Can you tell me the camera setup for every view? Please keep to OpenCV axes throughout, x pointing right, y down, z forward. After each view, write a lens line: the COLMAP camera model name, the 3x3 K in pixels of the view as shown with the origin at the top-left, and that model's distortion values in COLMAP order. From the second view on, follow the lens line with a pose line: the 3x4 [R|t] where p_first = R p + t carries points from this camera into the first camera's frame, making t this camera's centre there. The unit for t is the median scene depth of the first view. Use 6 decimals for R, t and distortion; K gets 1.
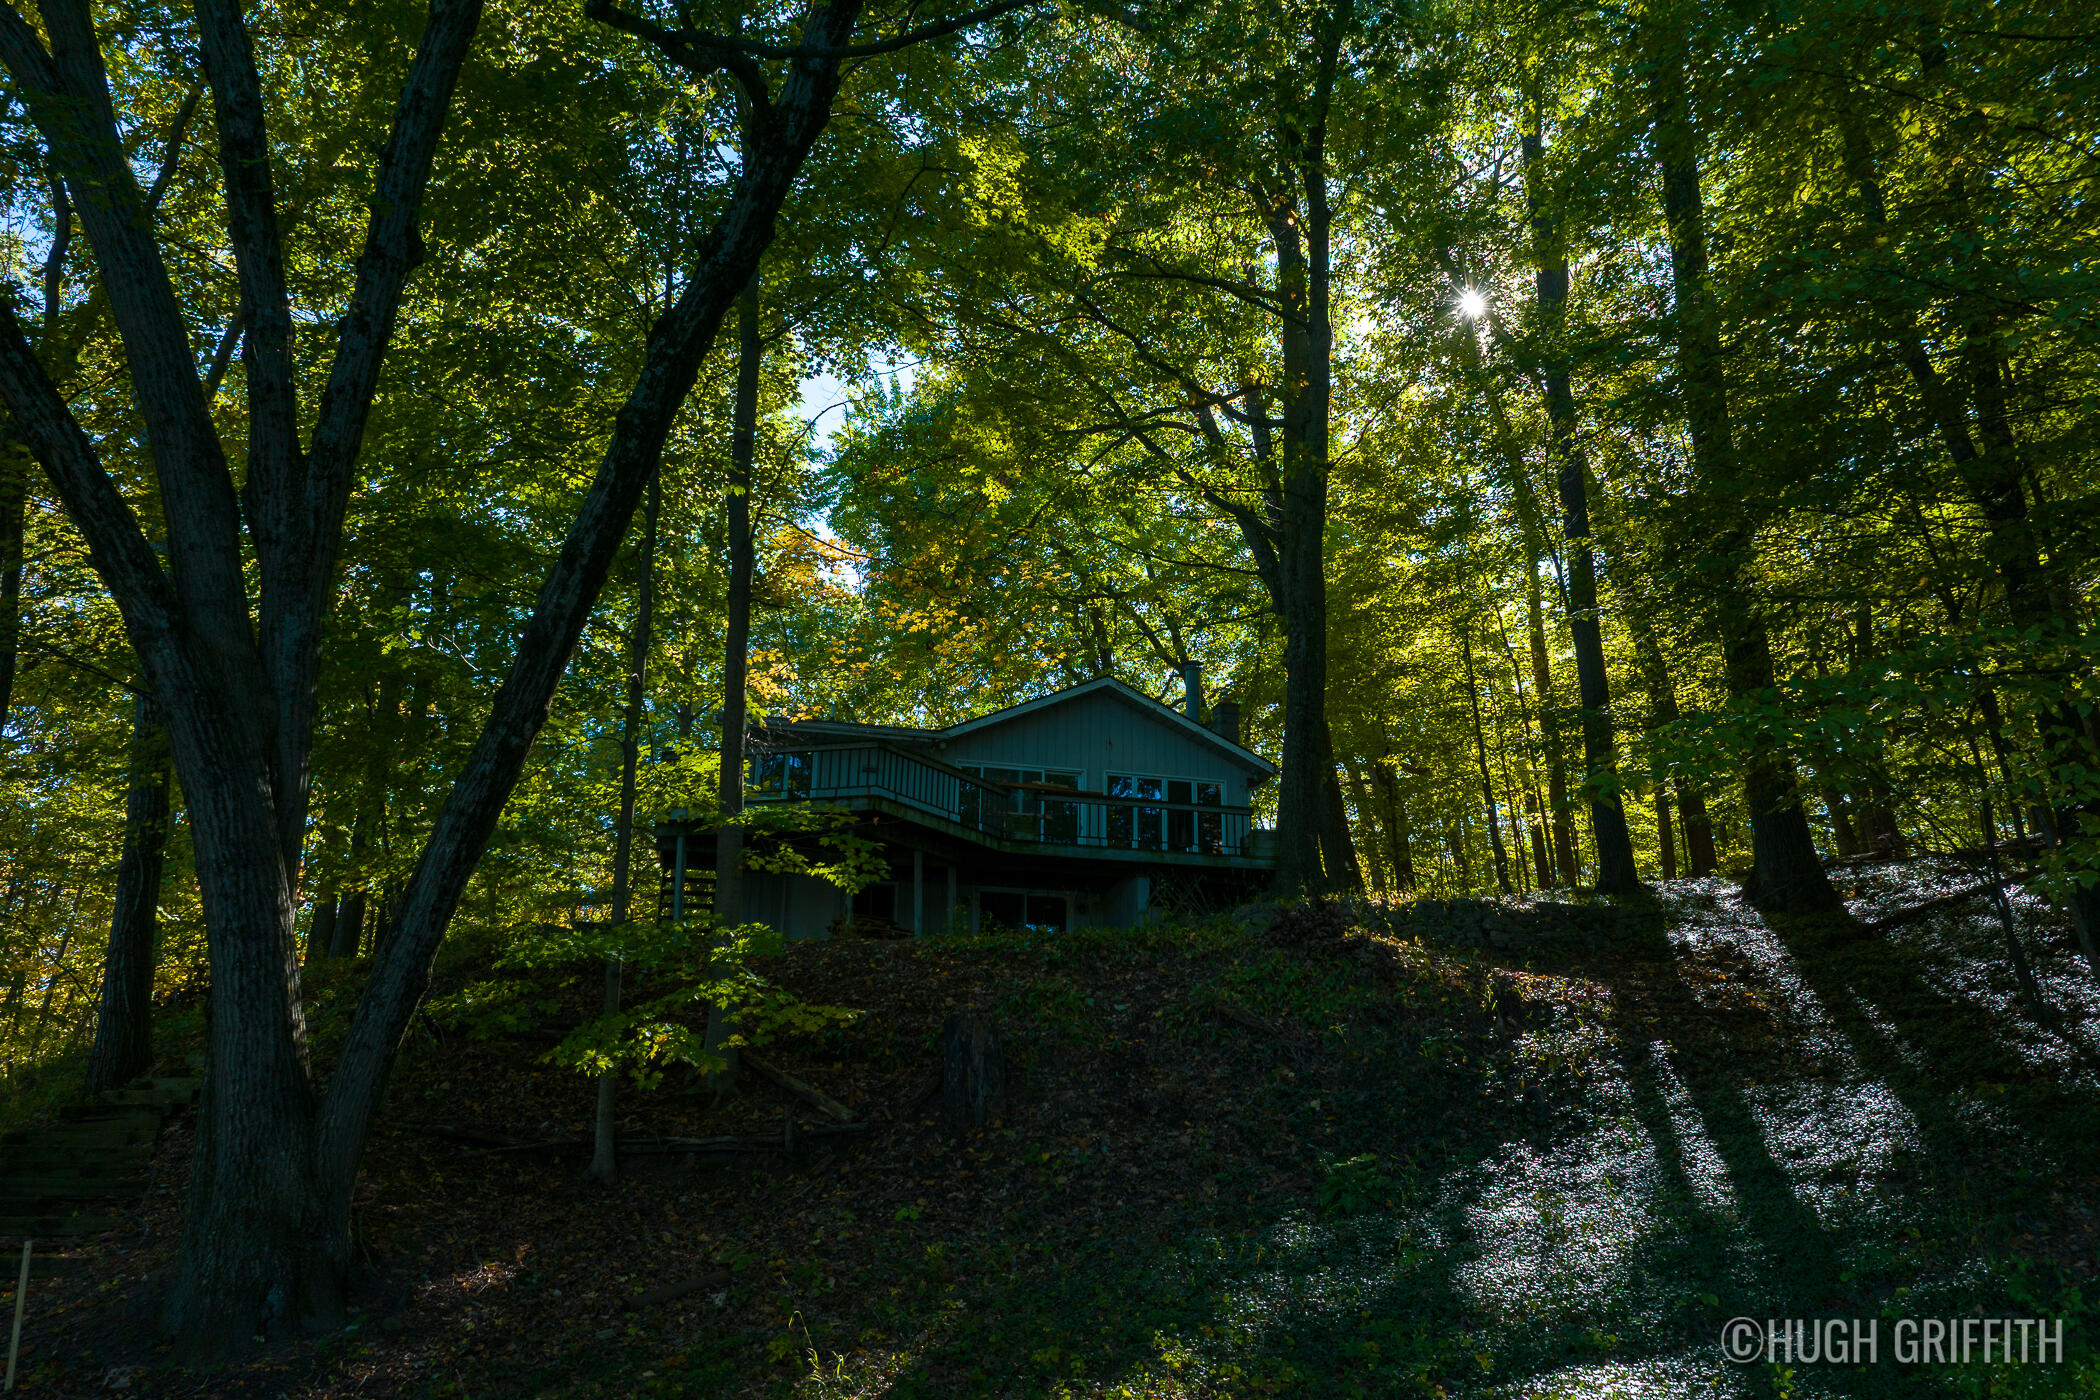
lens RADIAL K [[1485.6, 0, 1051.4], [0, 1485.6, 655.1], [0, 0, 1]] dist [-0.045594, 0.006639]
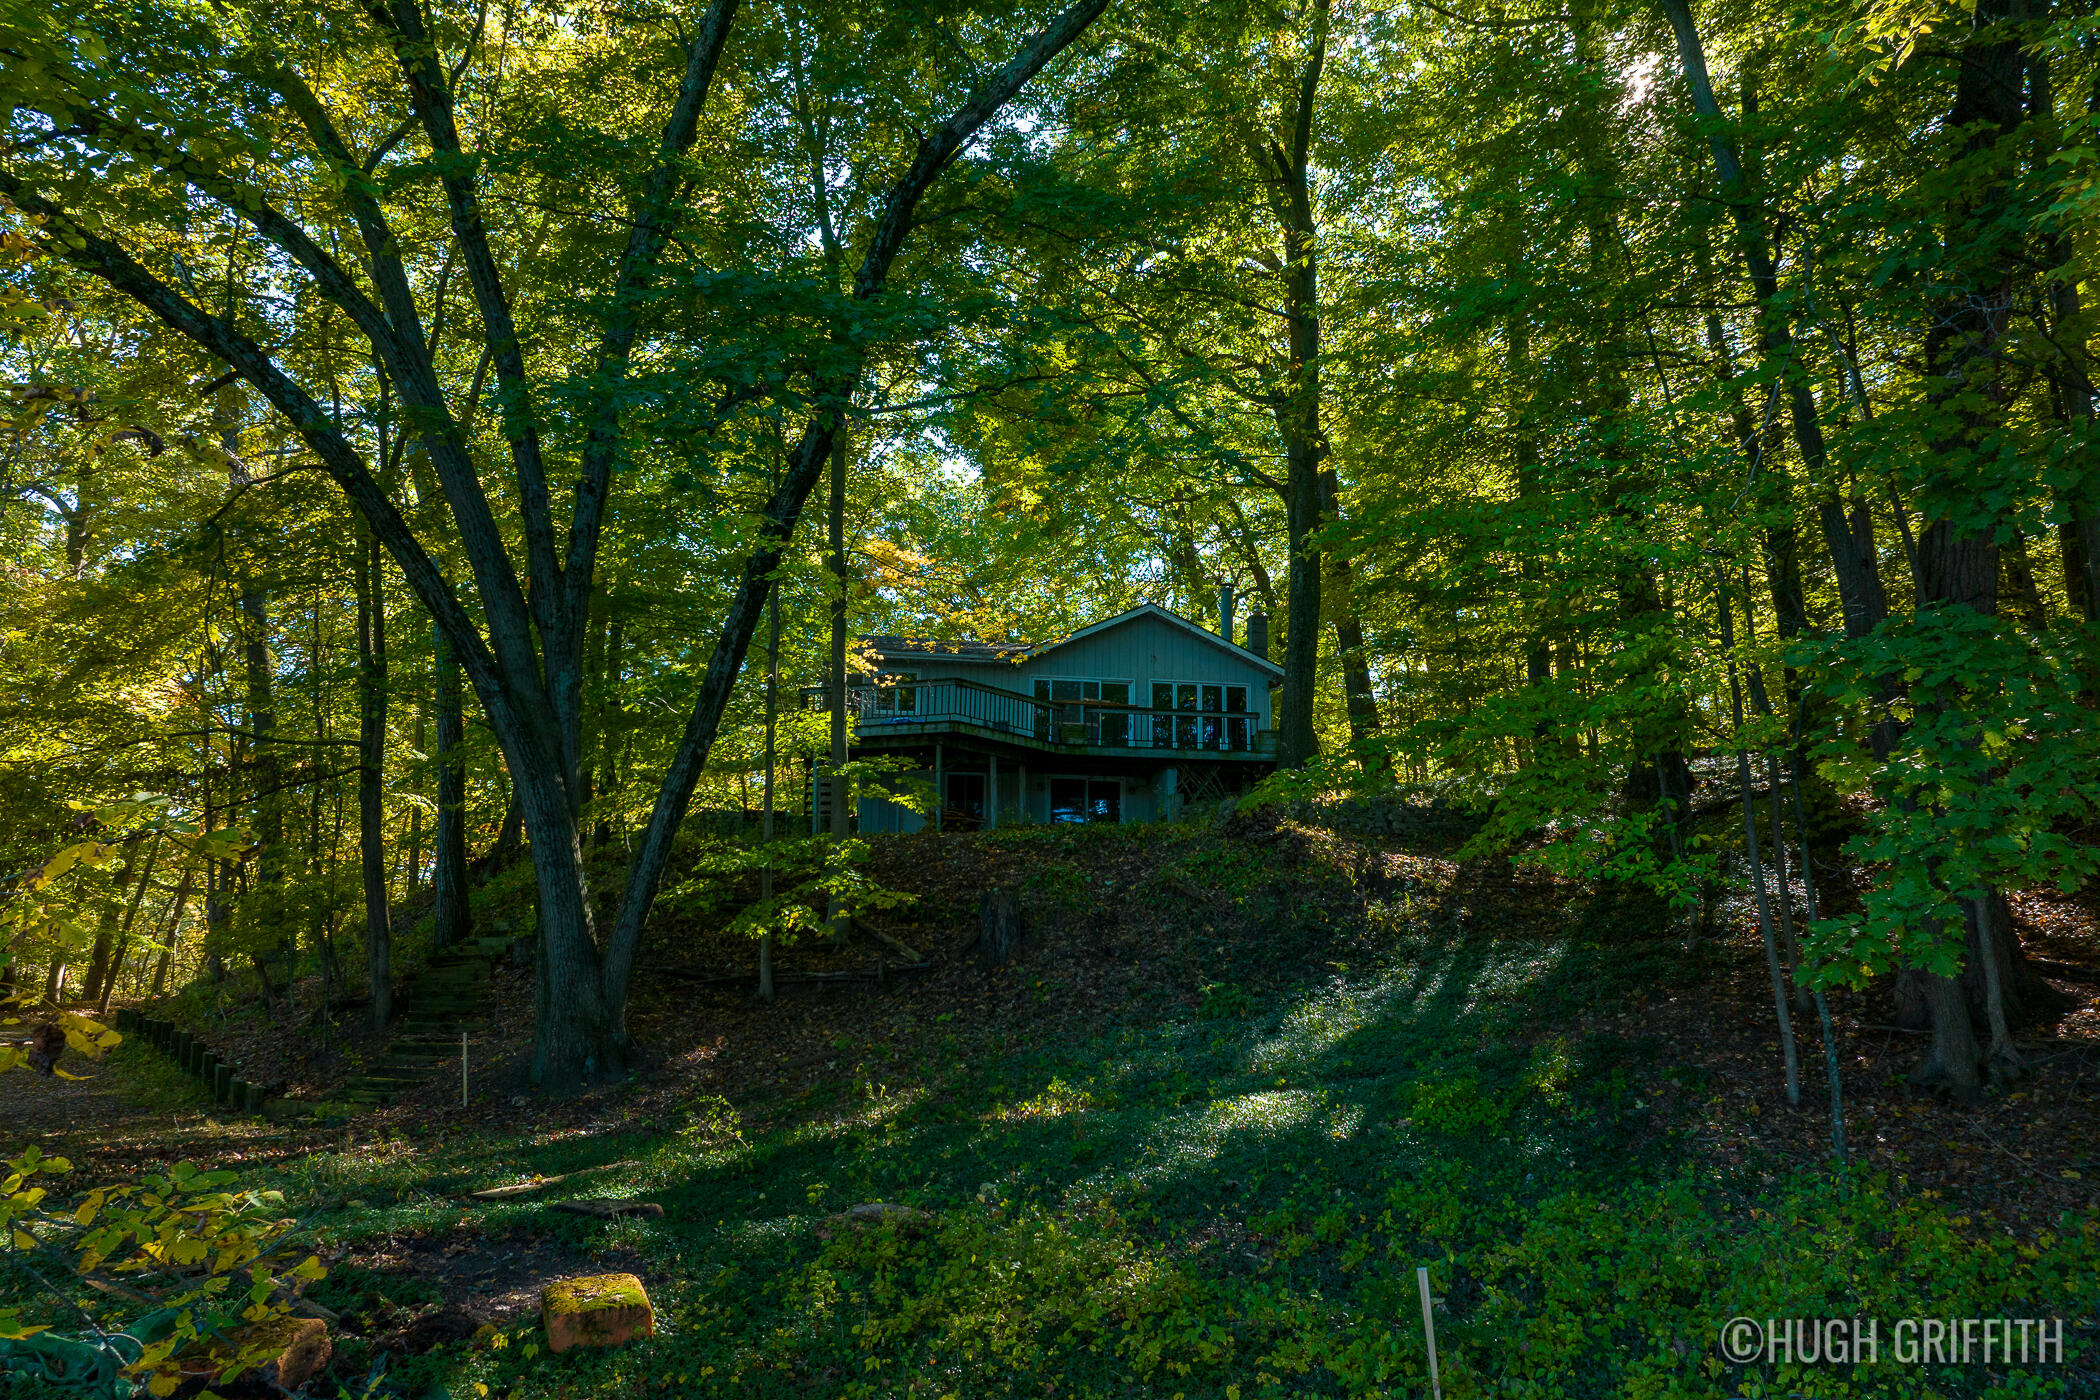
lens RADIAL K [[1485.6, 0, 1051.4], [0, 1485.6, 655.1], [0, 0, 1]] dist [-0.045594, 0.006639]
pose [[0.994431, -0.025269, -0.102316, 0.172630], [0.036622, 0.993185, 0.110648, -0.176500], [0.098822, -0.113779, 0.988579, -0.503260]]
